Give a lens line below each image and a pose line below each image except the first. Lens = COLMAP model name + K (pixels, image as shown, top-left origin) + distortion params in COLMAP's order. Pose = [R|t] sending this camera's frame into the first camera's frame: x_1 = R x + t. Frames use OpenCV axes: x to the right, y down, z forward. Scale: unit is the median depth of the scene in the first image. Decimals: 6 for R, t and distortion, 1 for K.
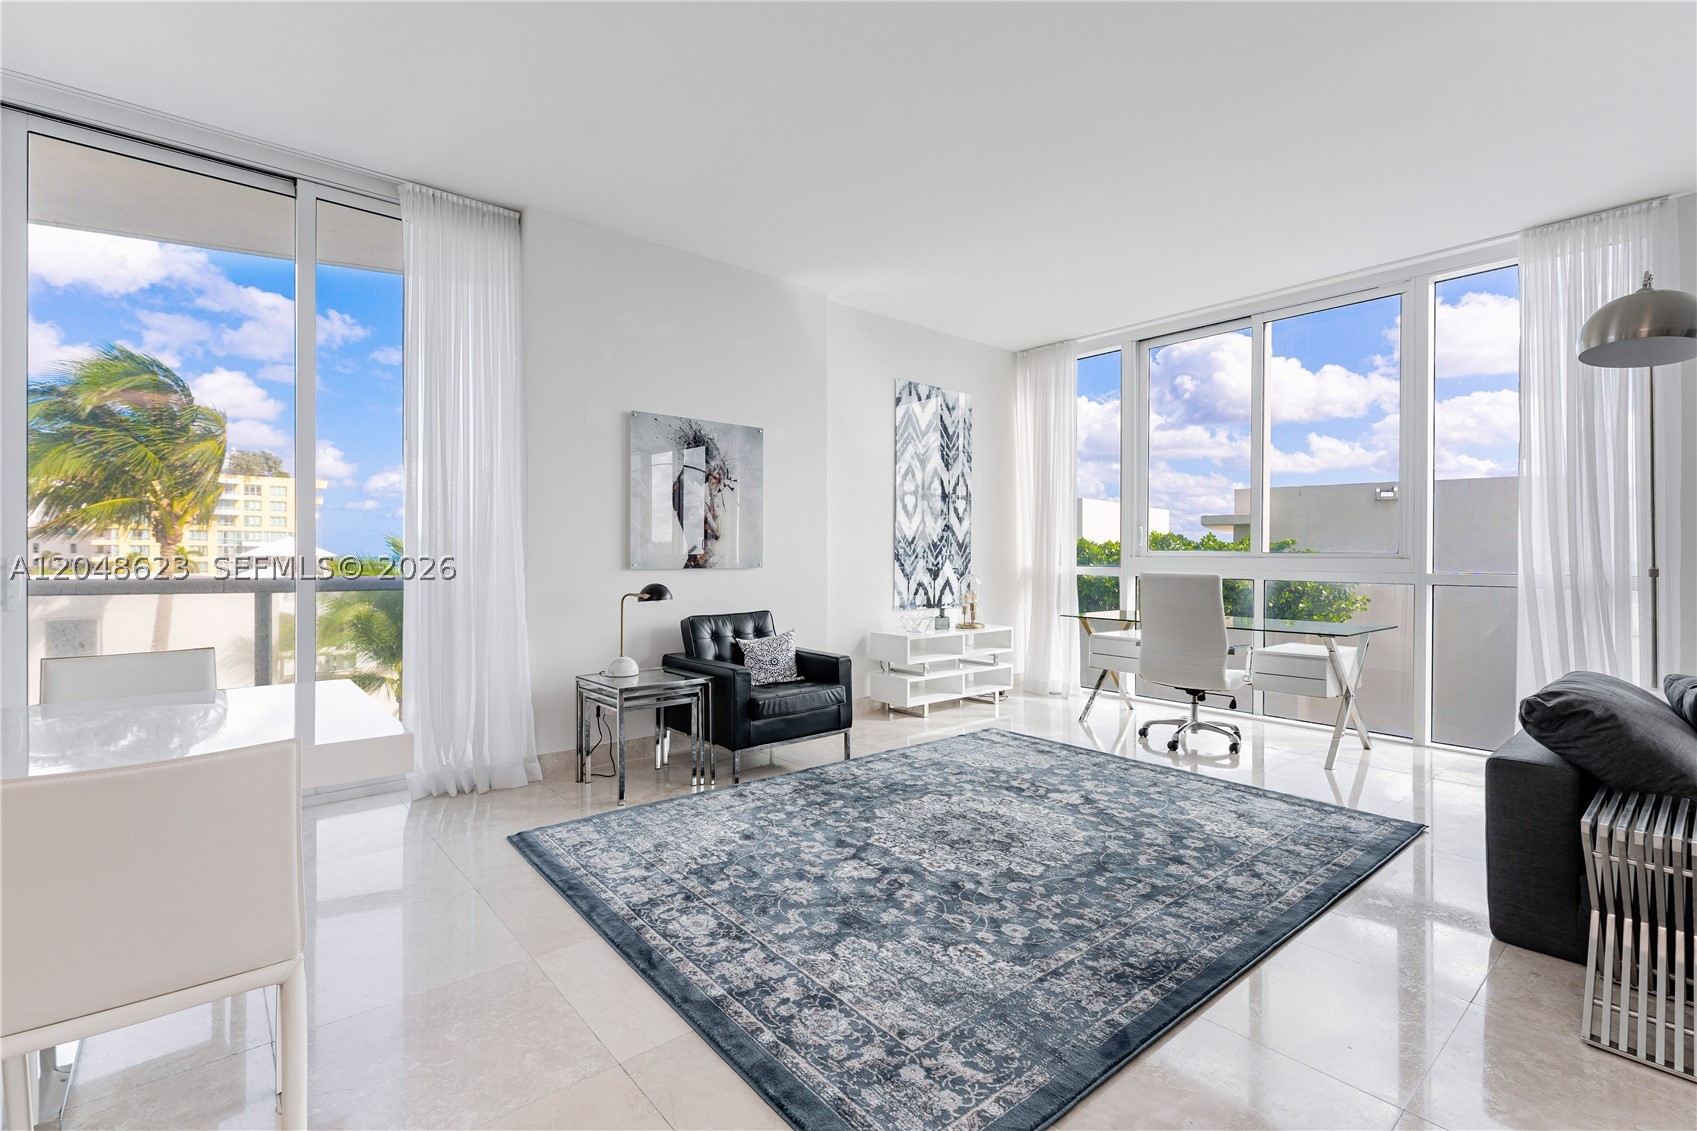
lens RADIAL K [[771.1, 0, 863.3], [0, 771.1, 555.8], [0, 0, 1]] dist [0.001297, 0.000415]
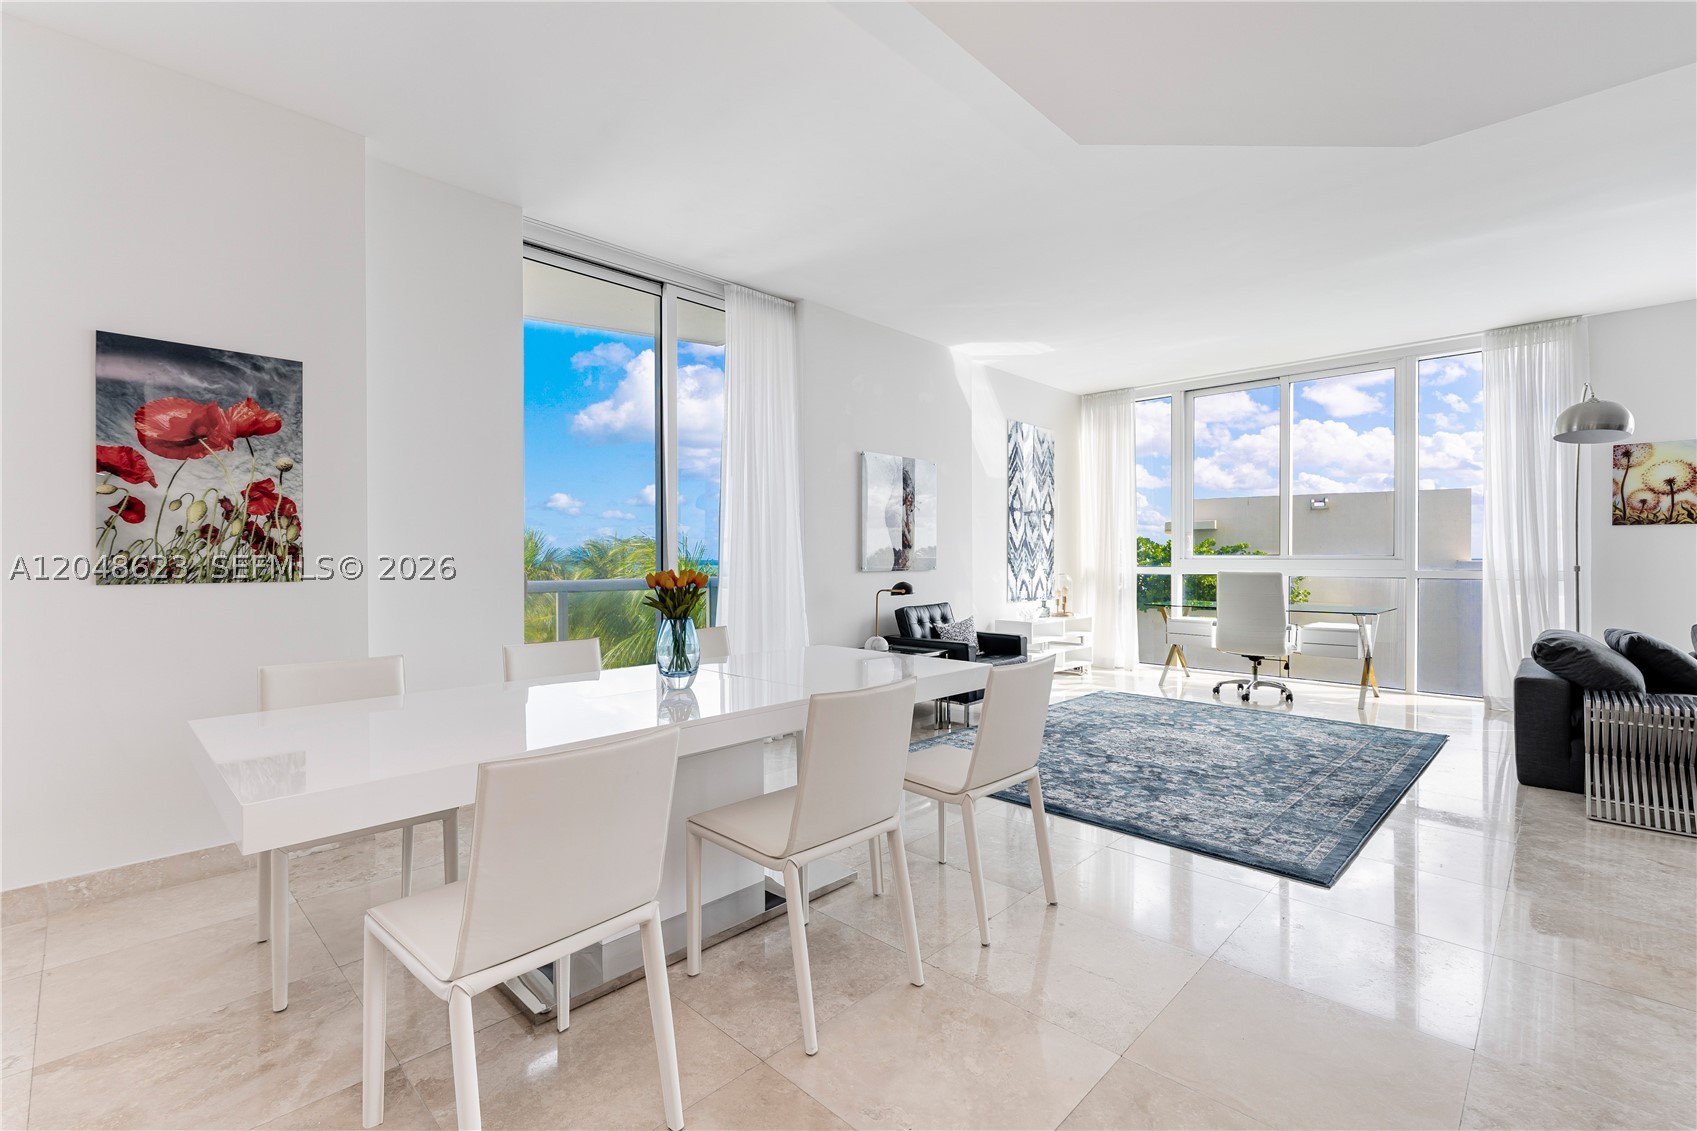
lens RADIAL K [[771.1, 0, 851.0], [0, 771.1, 564.8], [0, 0, 1]] dist [0.001297, 0.000415]
pose [[0.995112, -0.006294, 0.098555, -0.334288], [0.005529, 0.999952, 0.008030, -0.002610], [-0.098601, -0.007446, 0.995099, -0.230952]]
